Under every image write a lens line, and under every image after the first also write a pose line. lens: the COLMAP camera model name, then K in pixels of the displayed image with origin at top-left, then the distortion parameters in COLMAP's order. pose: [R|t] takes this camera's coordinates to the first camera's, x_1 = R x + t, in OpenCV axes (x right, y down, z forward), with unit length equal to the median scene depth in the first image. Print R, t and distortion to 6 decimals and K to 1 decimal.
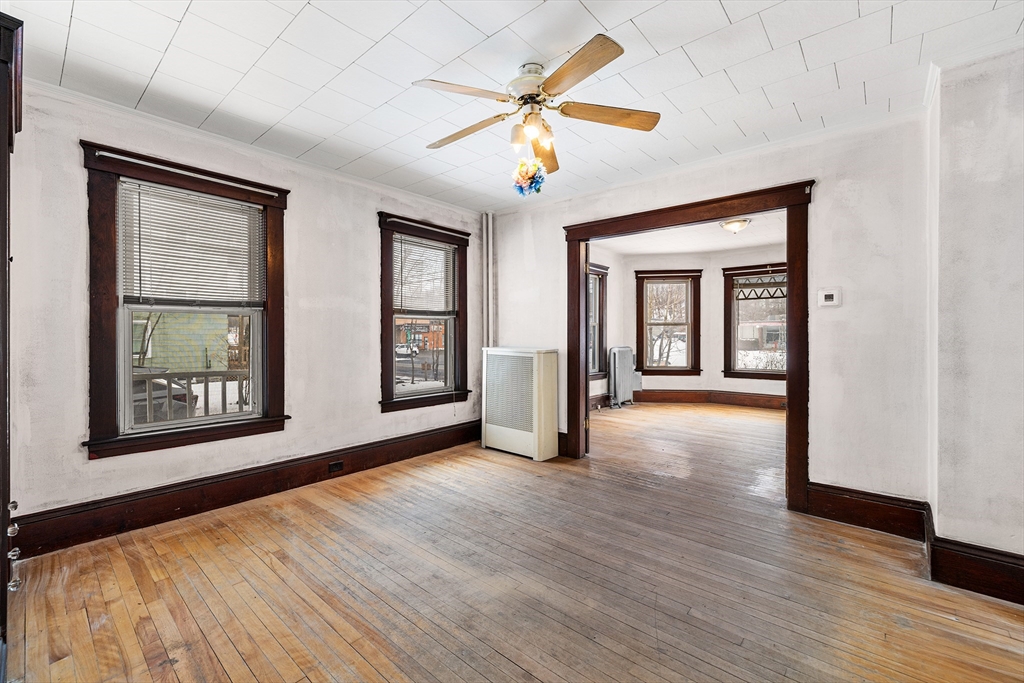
lens RADIAL K [[426.5, 0, 509.9], [0, 426.5, 338.0], [0, 0, 1]] dist [0.001148, -0.000311]
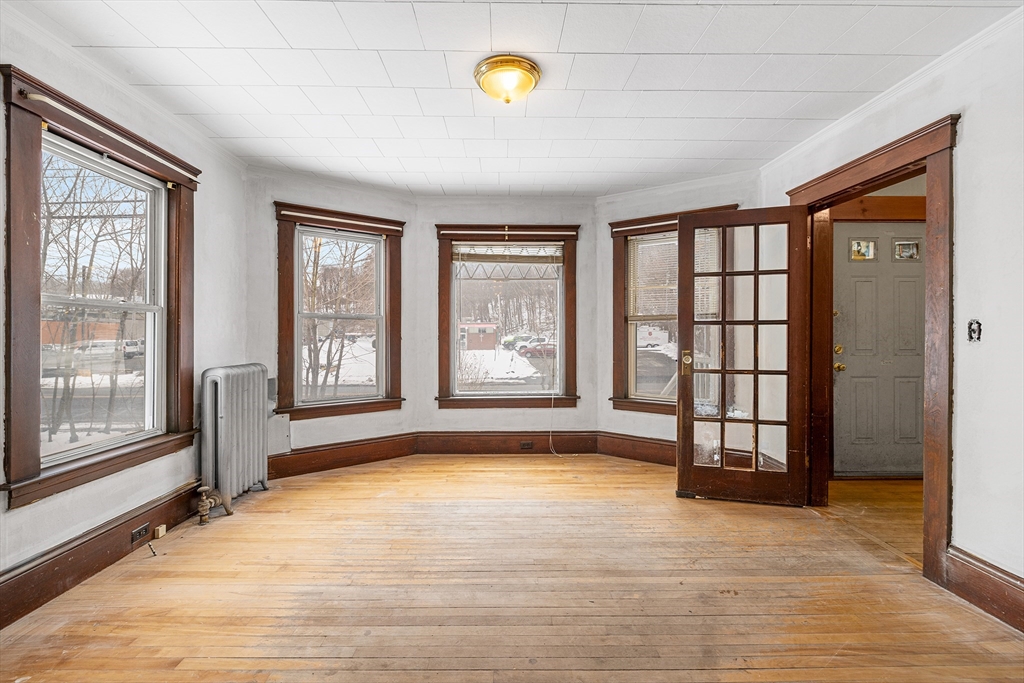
lens RADIAL K [[426.5, 0, 505.7], [0, 426.5, 336.7], [0, 0, 1]] dist [0.001148, -0.000311]
pose [[0.743205, 0.001260, 0.669062, 0.175999], [0.000311, 0.999997, -0.002228, -0.006708], [-0.669063, 0.001864, 0.743203, 0.500659]]
